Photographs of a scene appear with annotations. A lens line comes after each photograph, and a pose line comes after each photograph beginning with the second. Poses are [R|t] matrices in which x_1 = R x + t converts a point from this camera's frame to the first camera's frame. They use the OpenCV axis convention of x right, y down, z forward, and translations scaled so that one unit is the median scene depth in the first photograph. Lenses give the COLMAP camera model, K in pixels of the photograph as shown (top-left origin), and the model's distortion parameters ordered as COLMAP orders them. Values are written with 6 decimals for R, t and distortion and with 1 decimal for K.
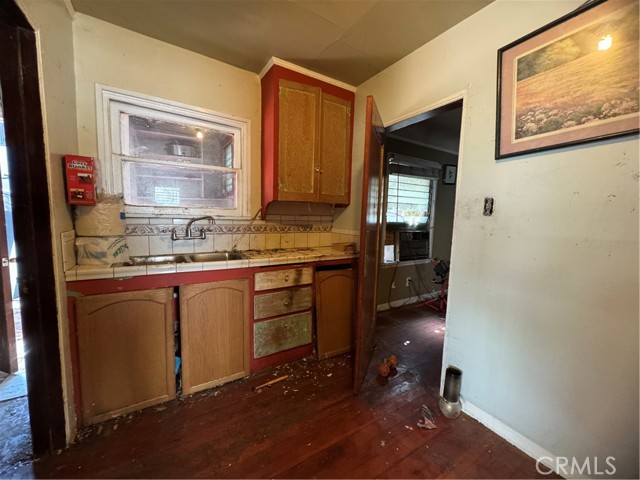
lens RADIAL K [[255.7, 0, 319.8], [0, 255.7, 239.5], [0, 0, 1]] dist [-0.000238, 0.000323]
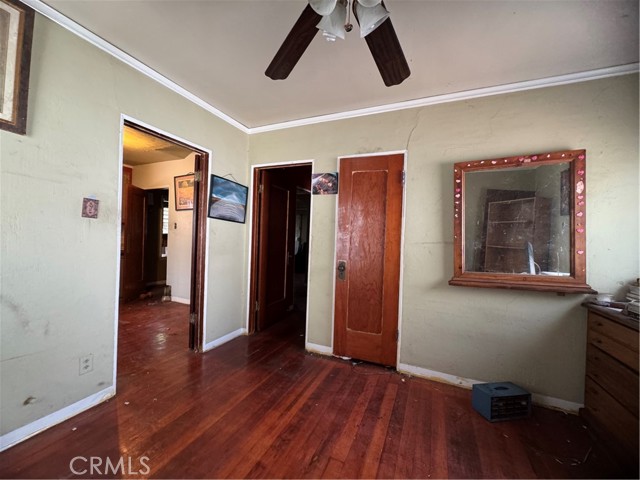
lens RADIAL K [[255.7, 0, 318.5], [0, 255.7, 238.3], [0, 0, 1]] dist [-0.000238, 0.000323]
pose [[0.837879, -0.009411, 0.545774, 0.471501], [0.049516, 0.997040, -0.058825, 0.305153], [-0.543605, 0.076313, 0.835865, -2.646611]]
